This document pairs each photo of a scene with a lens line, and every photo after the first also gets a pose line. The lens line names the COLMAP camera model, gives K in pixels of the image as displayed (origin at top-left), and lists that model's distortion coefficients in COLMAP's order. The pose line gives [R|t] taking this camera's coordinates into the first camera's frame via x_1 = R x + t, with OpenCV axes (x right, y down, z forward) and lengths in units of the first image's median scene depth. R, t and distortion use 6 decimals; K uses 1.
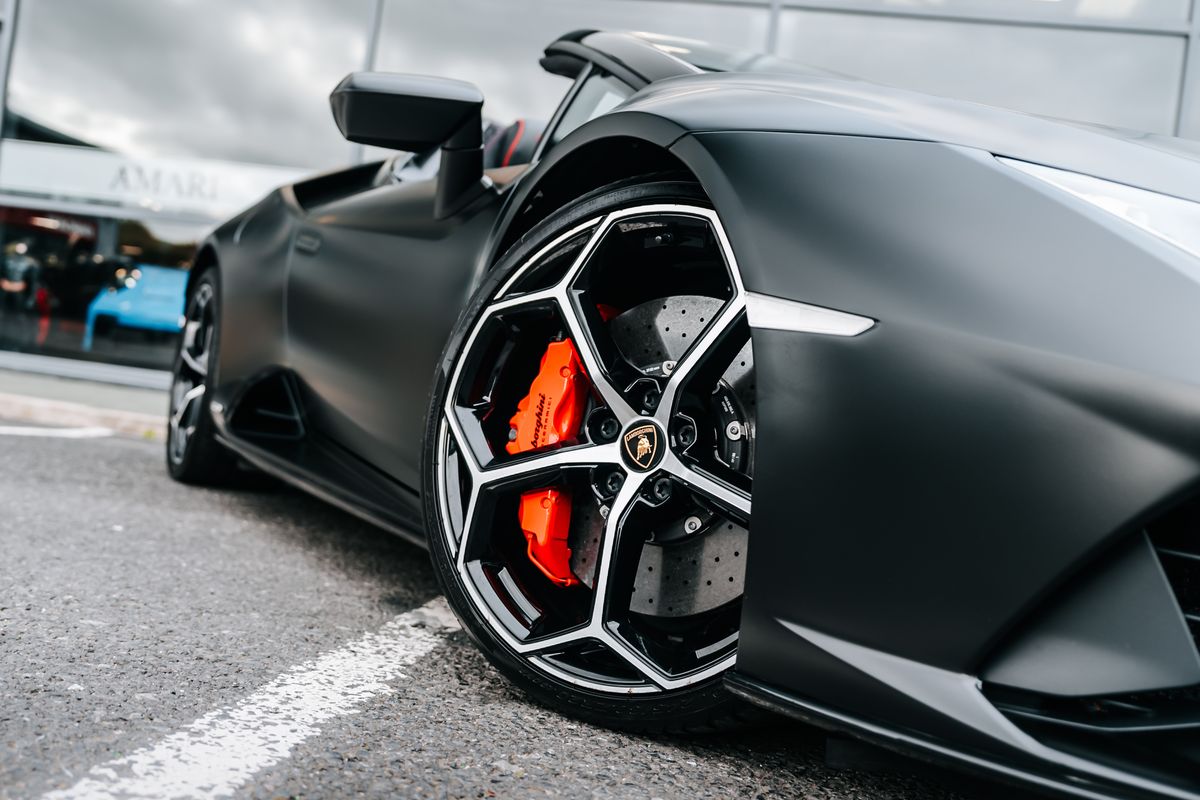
lens RADIAL K [[1183.3, 0, 589.9], [0, 1183.3, 403.4], [0, 0, 1]] dist [-0.001013, 0.000000]
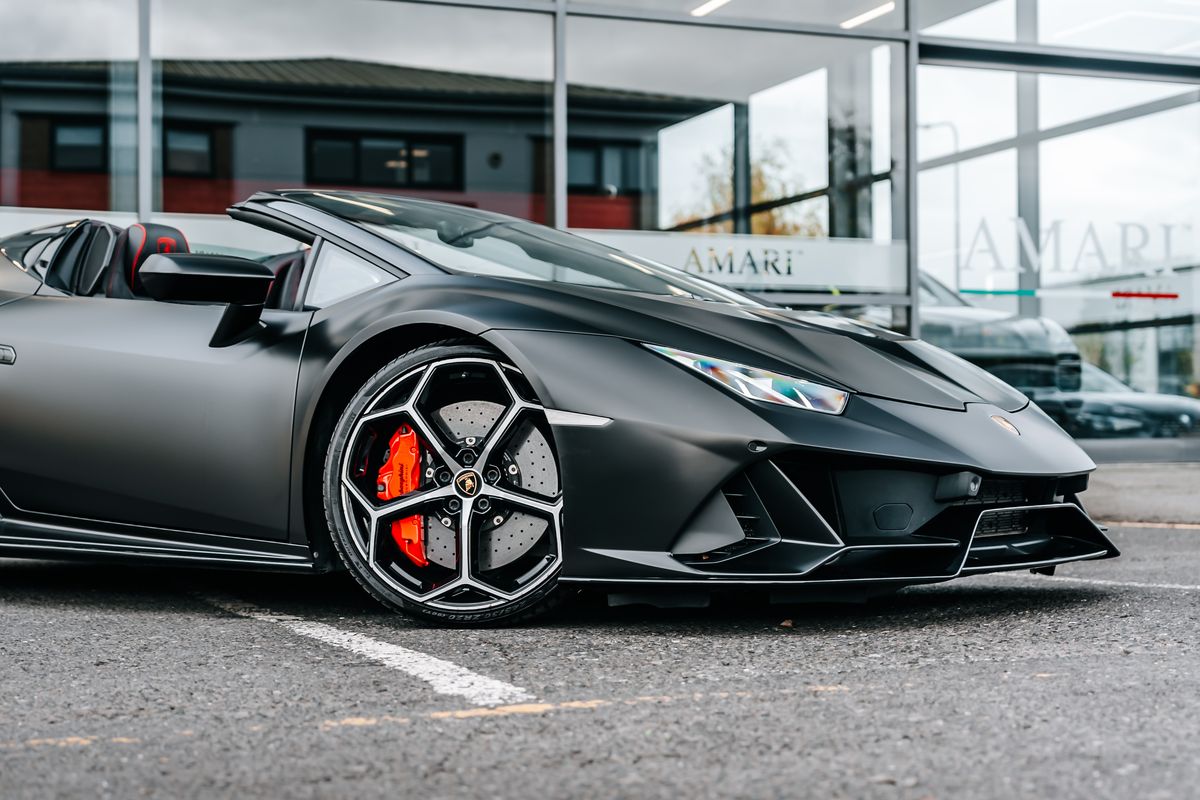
lens RADIAL K [[1898.8, 0, 600.5], [0, 1898.8, 406.1], [0, 0, 1]] dist [0.149775, 0.000000]
pose [[0.861029, -0.115622, 0.495239, -1.275131], [0.107530, 0.993186, 0.044924, -0.203690], [-0.497058, 0.014572, 0.867595, -1.774789]]
